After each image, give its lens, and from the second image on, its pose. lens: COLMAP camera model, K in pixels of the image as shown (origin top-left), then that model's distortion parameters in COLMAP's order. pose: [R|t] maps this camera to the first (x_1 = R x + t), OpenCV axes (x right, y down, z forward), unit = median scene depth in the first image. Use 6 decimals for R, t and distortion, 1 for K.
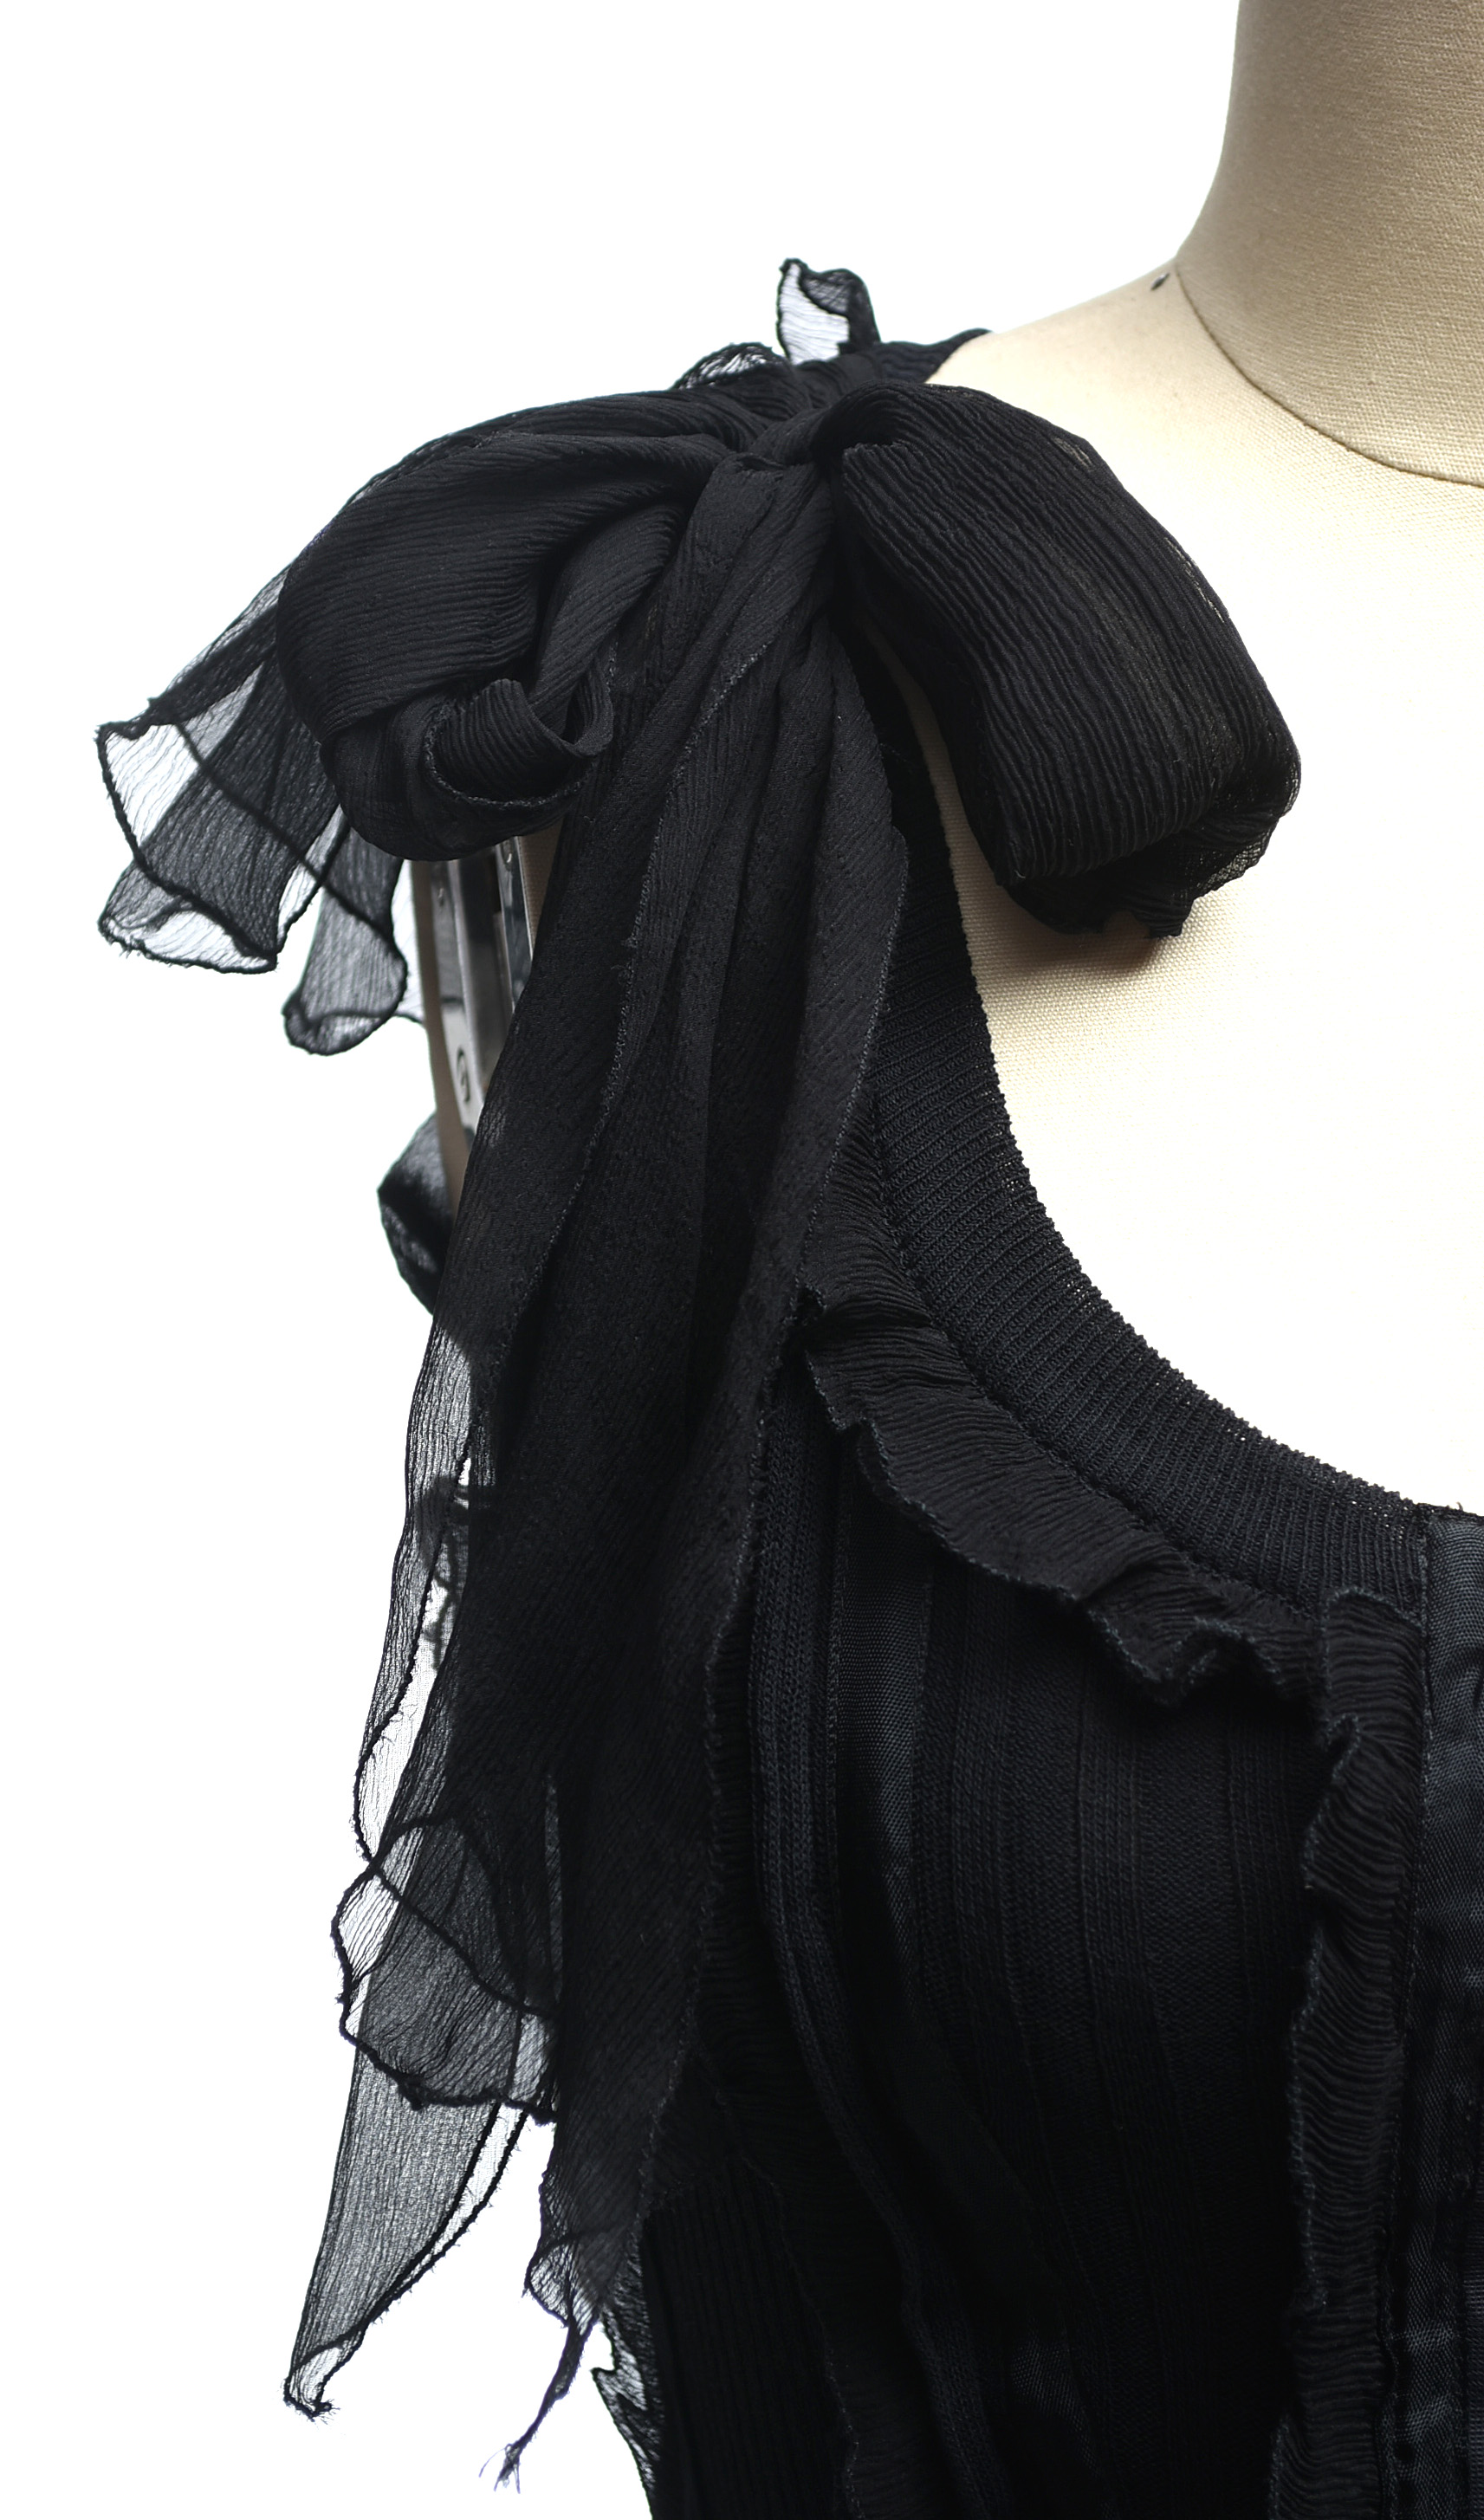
lens RADIAL K [[5901.6, 0, 639.3], [0, 5901.6, 1278.2], [0, 0, 1]] dist [0.008602, 0.000000]
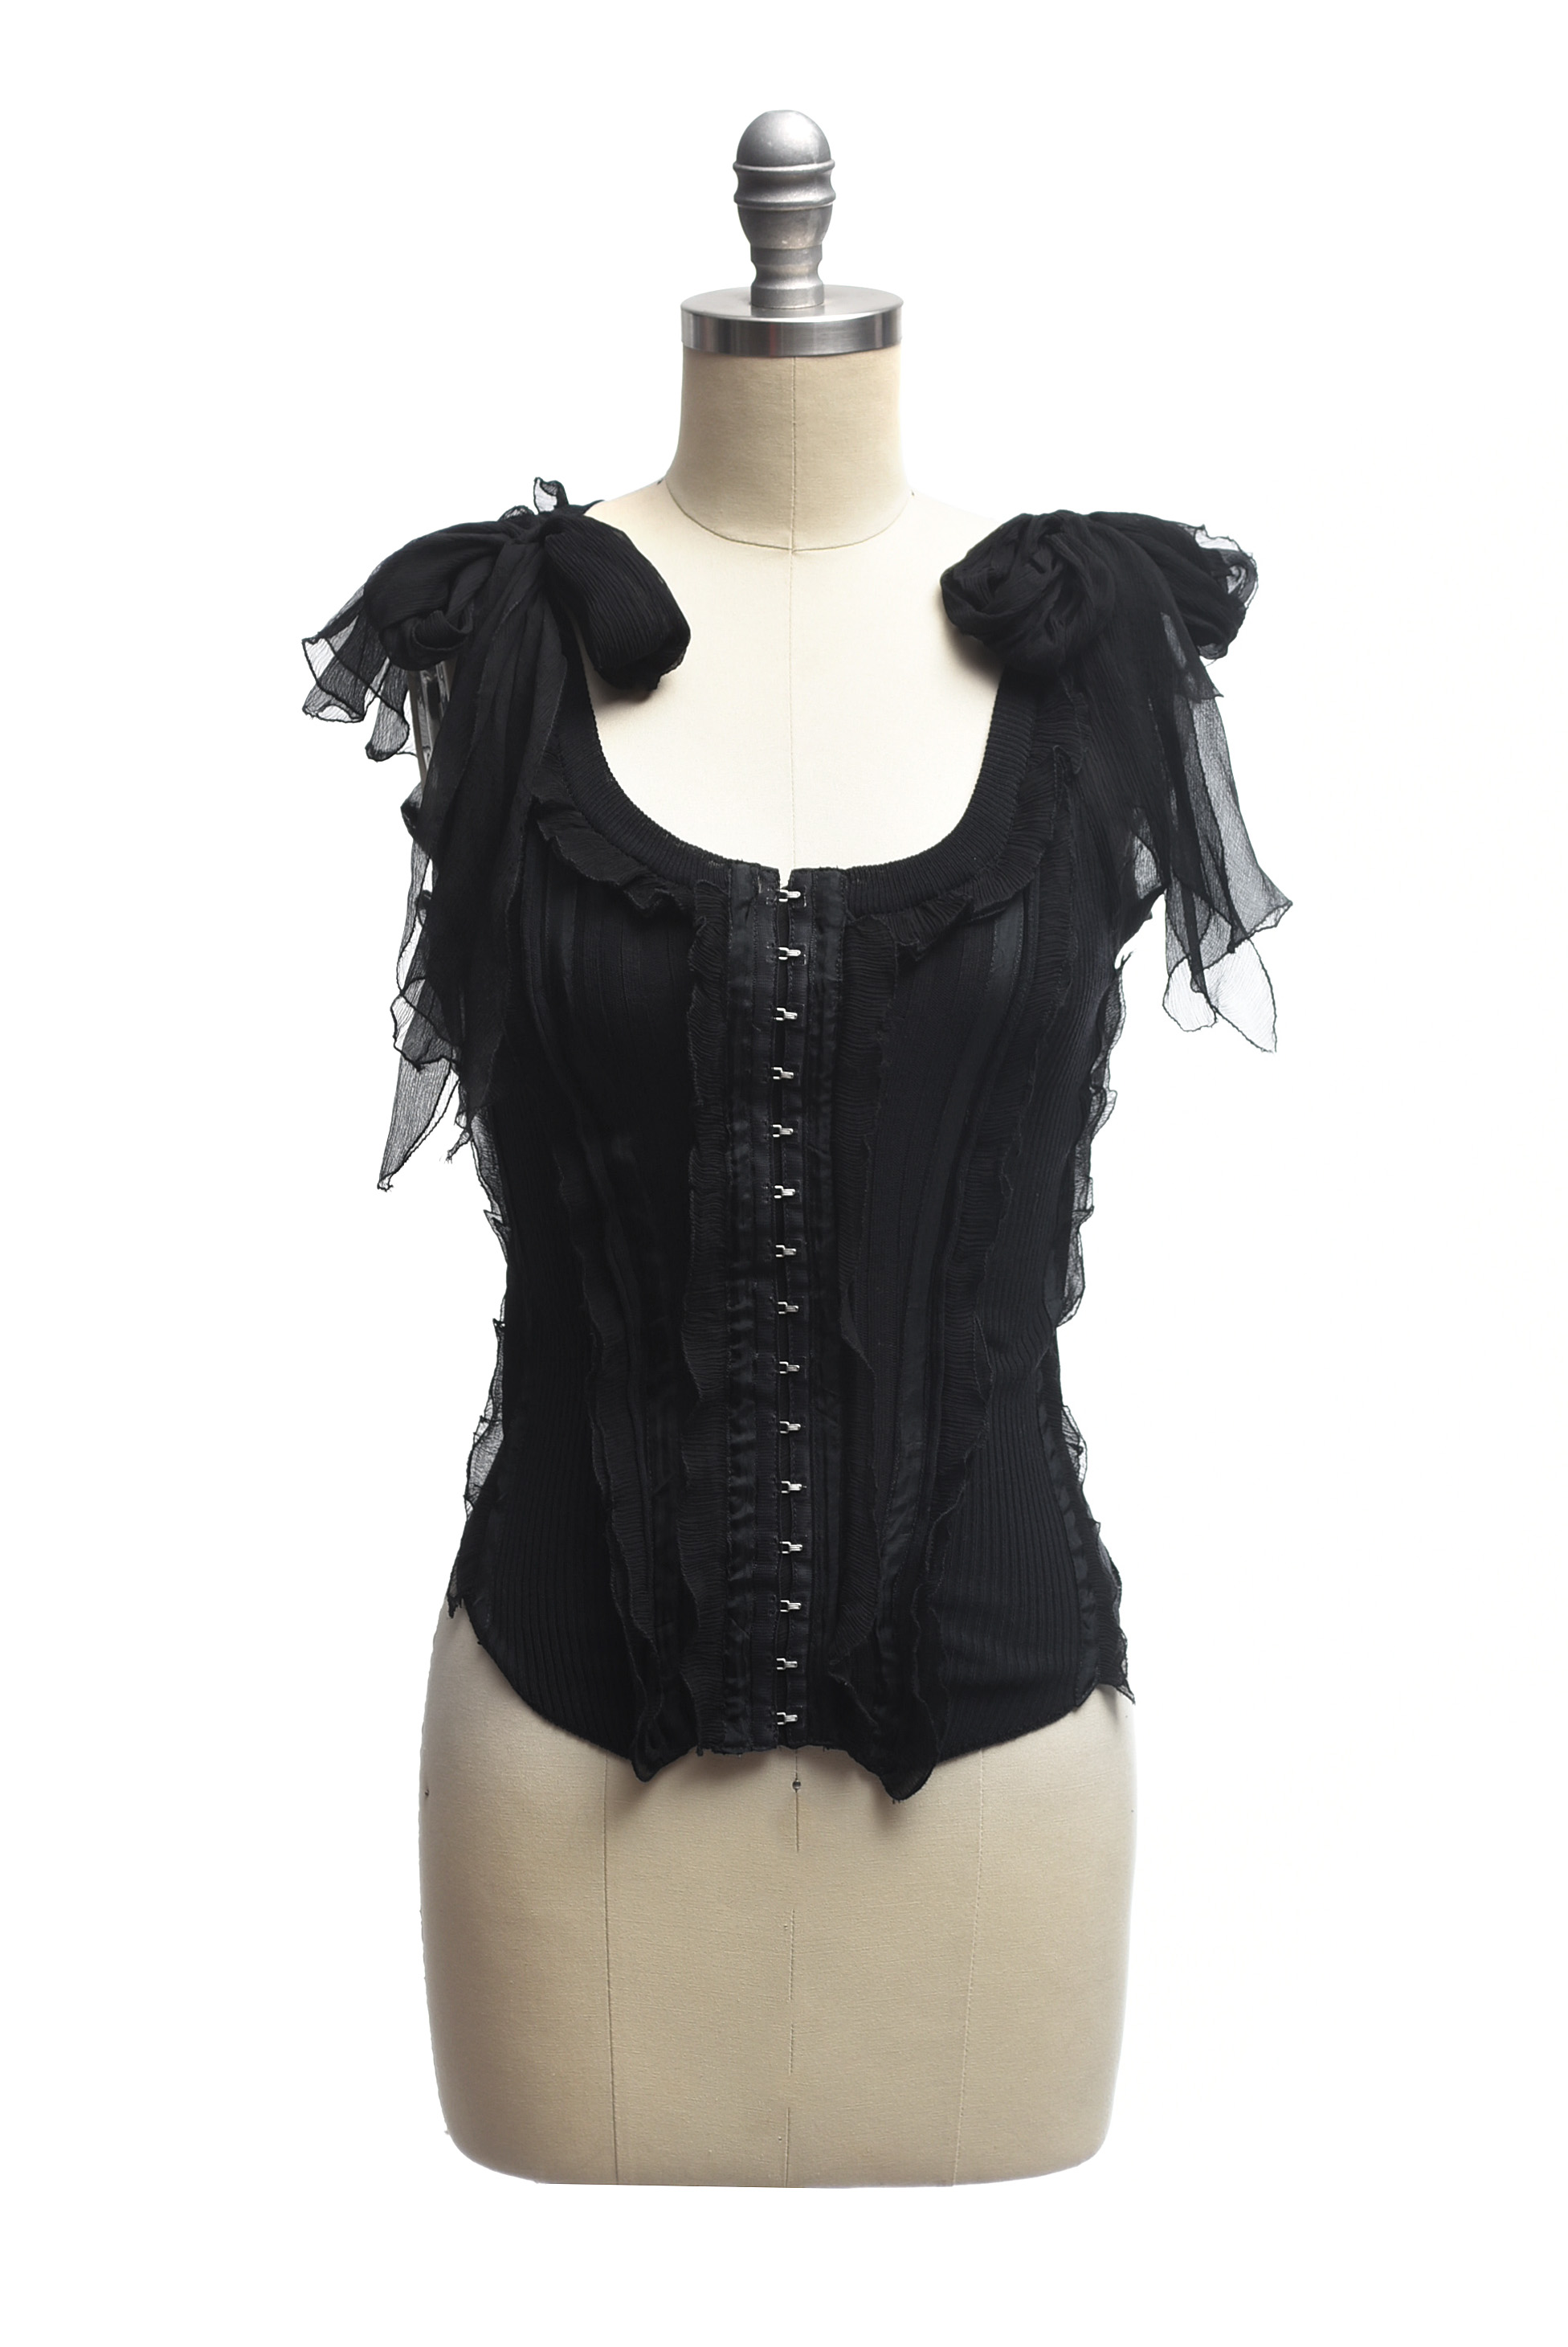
lens RADIAL K [[5354.2, 0, 791.8], [0, 5354.2, 1182.2], [0, 0, 1]] dist [-0.007070, 0.000000]
pose [[0.999402, -0.022697, 0.026086, 0.084379], [0.023962, 0.998499, -0.049252, 0.345713], [-0.024929, 0.049848, 0.998446, -1.823303]]
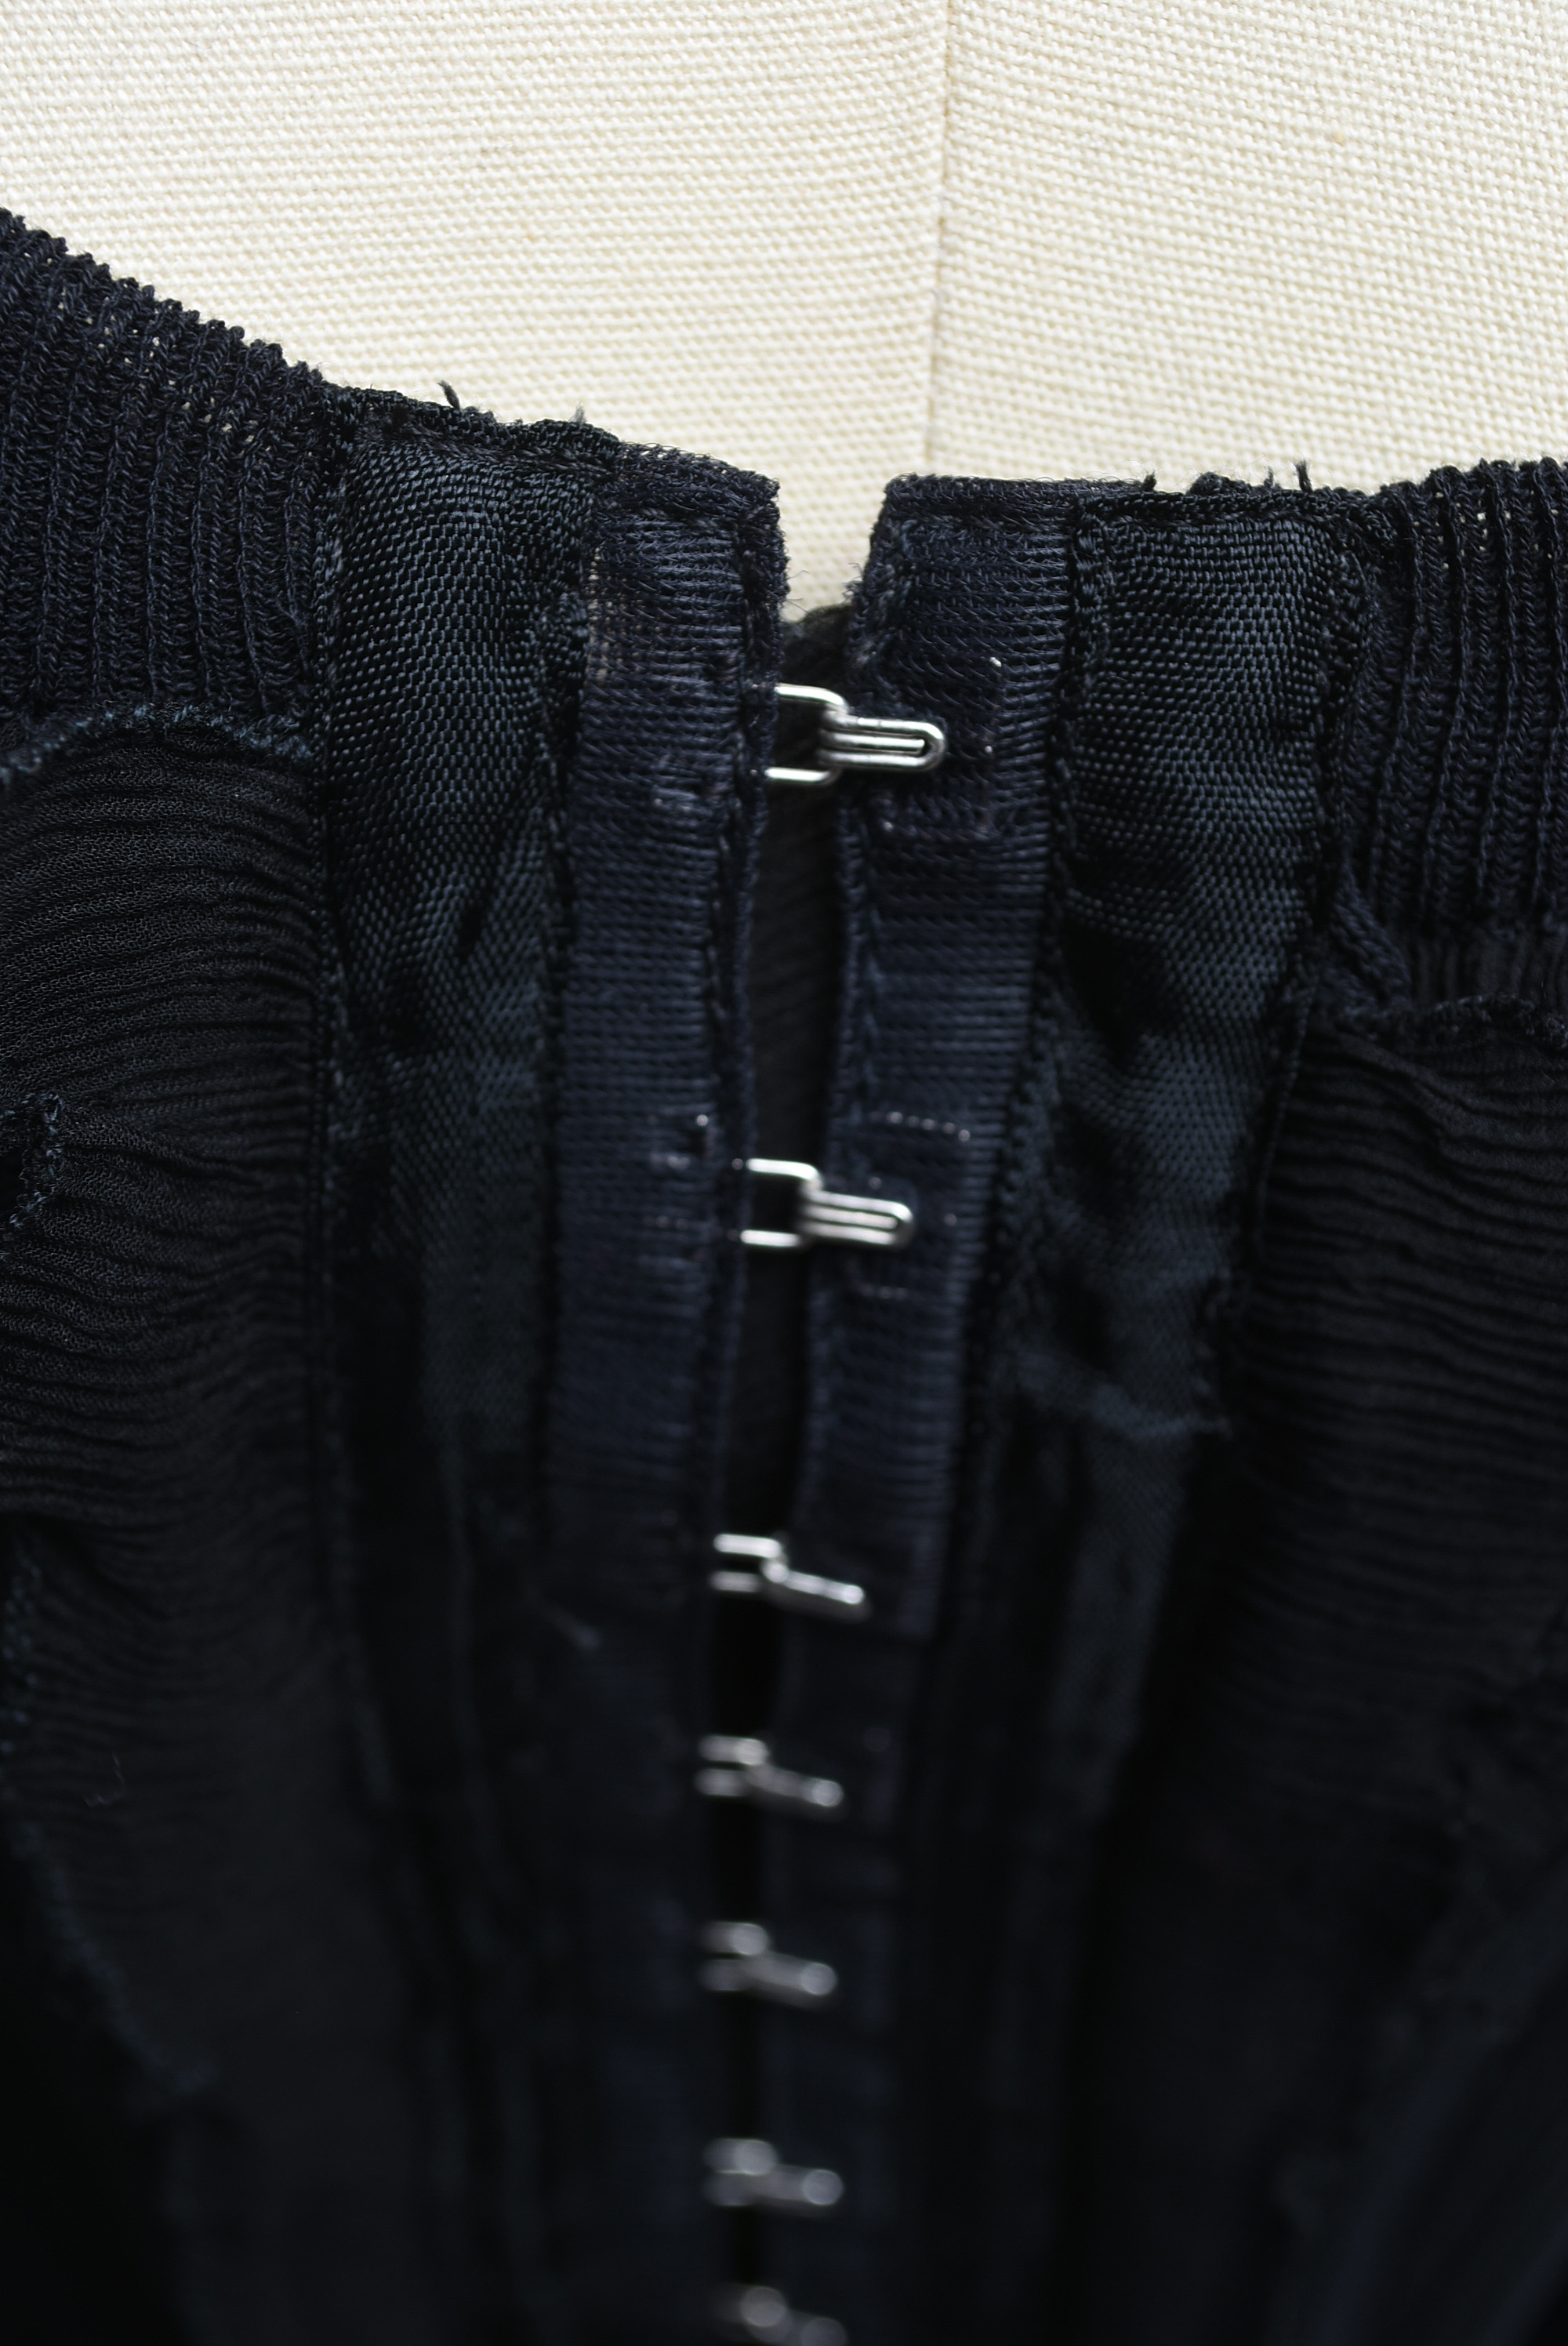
lens RADIAL K [[3590.4, 0, 792.4], [0, 3590.4, 1176.1], [0, 0, 1]] dist [-0.019377, 0.000000]
pose [[0.998715, 0.037936, -0.033604, 0.164262], [-0.011974, 0.820946, 0.570880, -0.044384], [0.049244, -0.569744, 0.820346, 0.778584]]
